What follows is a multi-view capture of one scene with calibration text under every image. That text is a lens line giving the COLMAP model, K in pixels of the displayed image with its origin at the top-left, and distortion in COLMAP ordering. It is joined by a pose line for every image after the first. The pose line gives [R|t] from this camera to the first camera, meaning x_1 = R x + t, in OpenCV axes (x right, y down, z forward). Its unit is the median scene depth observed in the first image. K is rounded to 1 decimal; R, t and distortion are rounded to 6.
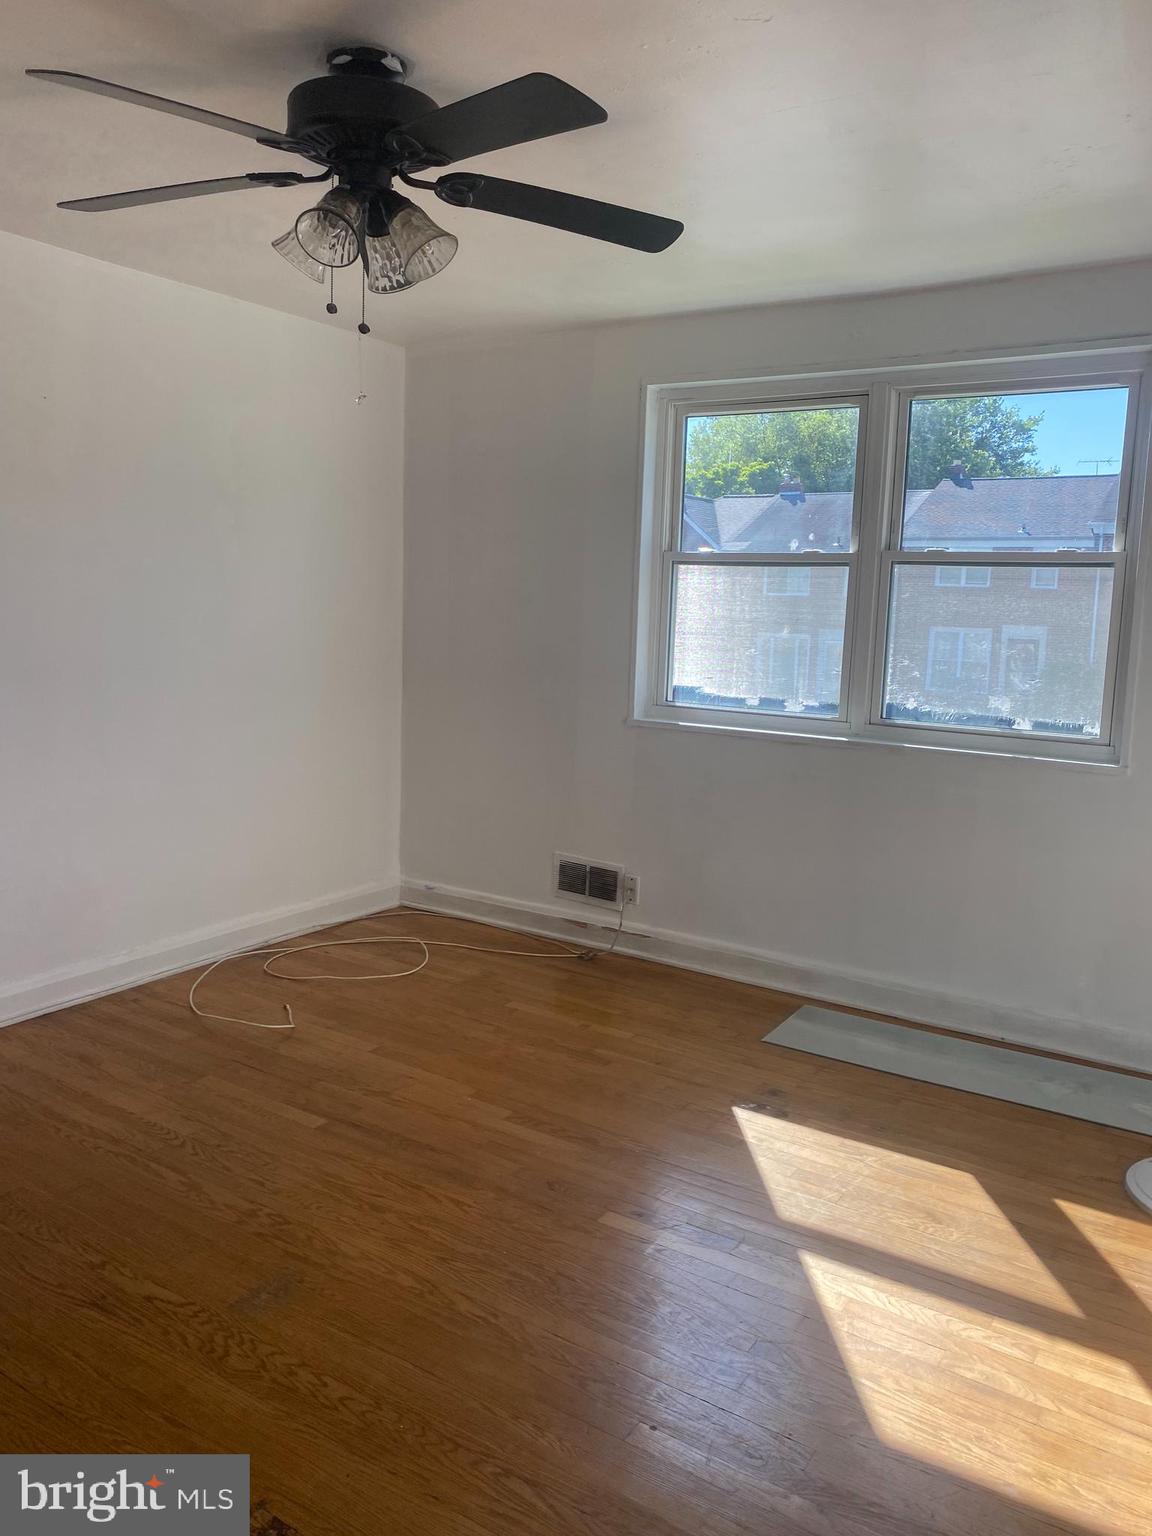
lens RADIAL K [[1137.9, 0, 574.0], [0, 1137.9, 725.3], [0, 0, 1]] dist [0.074053, -0.129640]
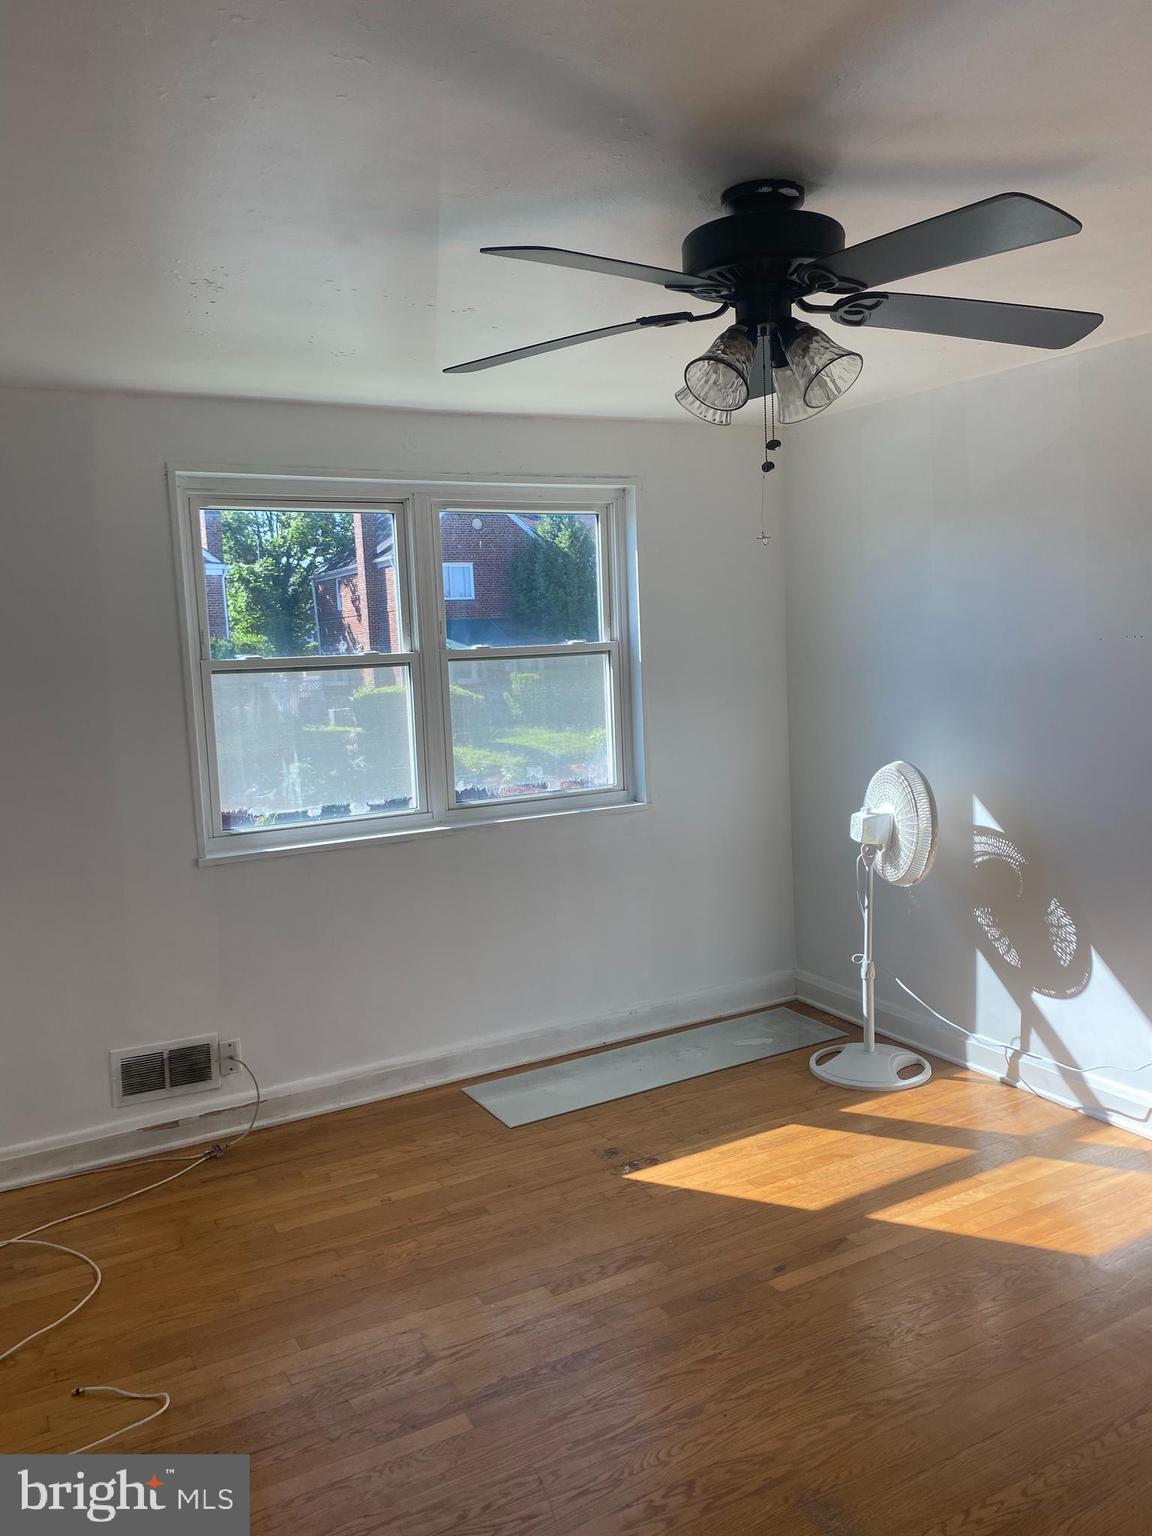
lens RADIAL K [[1137.9, 0, 574.0], [0, 1137.9, 725.3], [0, 0, 1]] dist [0.074053, -0.129640]
pose [[0.490924, -0.123667, 0.862380, -0.590169], [0.161285, 0.985664, 0.049532, -0.112483], [-0.856143, 0.114772, 0.503832, 0.350120]]
